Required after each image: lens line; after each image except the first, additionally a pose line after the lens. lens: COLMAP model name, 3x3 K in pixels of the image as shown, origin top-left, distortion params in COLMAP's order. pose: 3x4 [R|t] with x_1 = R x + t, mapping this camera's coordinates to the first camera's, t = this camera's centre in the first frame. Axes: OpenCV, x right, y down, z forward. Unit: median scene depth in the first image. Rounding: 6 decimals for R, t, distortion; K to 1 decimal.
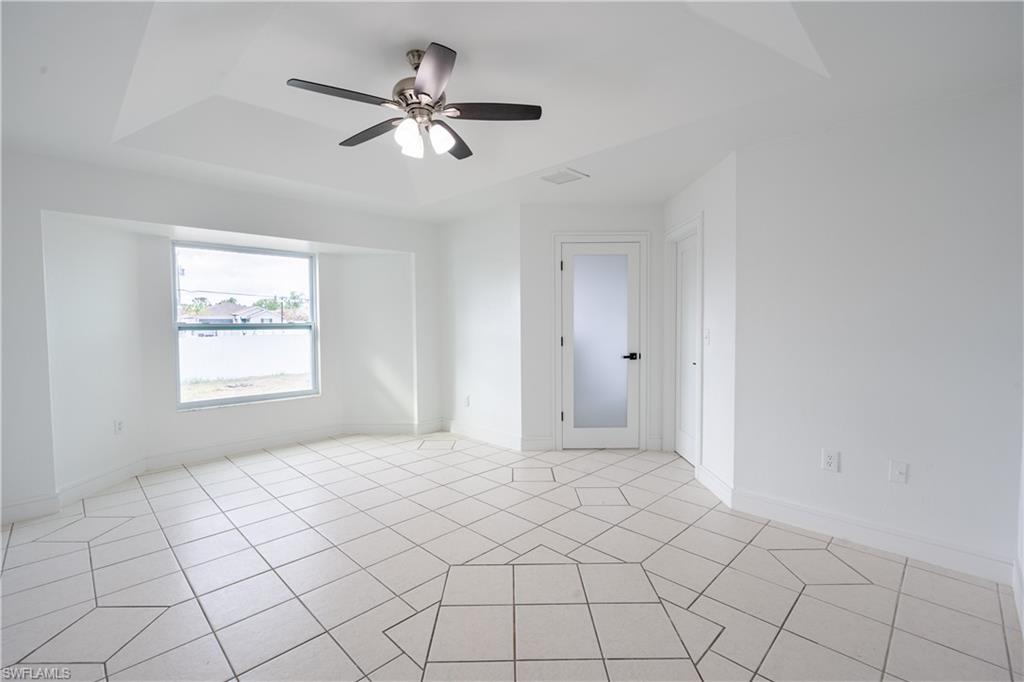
lens RADIAL K [[450.2, 0, 494.1], [0, 450.2, 349.7], [0, 0, 1]] dist [-0.007640, -0.000063]
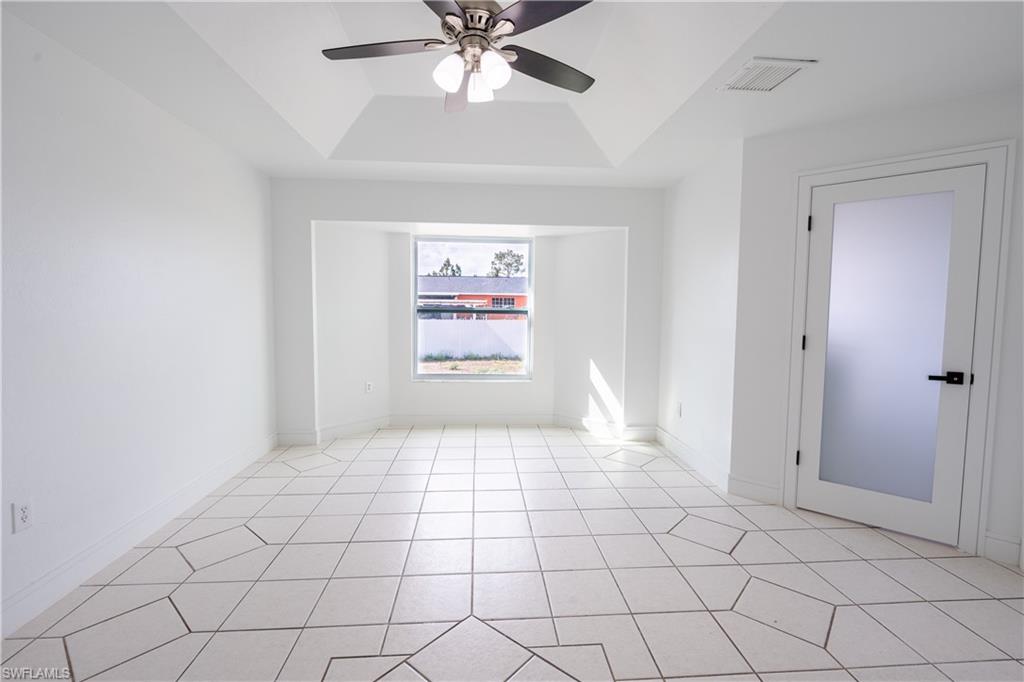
lens RADIAL K [[450.2, 0, 514.4], [0, 450.2, 344.7], [0, 0, 1]] dist [-0.007640, -0.000063]
pose [[0.768147, 0.066138, -0.636849, 0.241495], [-0.056327, 0.997775, 0.035682, -0.014526], [0.637791, 0.008463, 0.770163, 0.243782]]
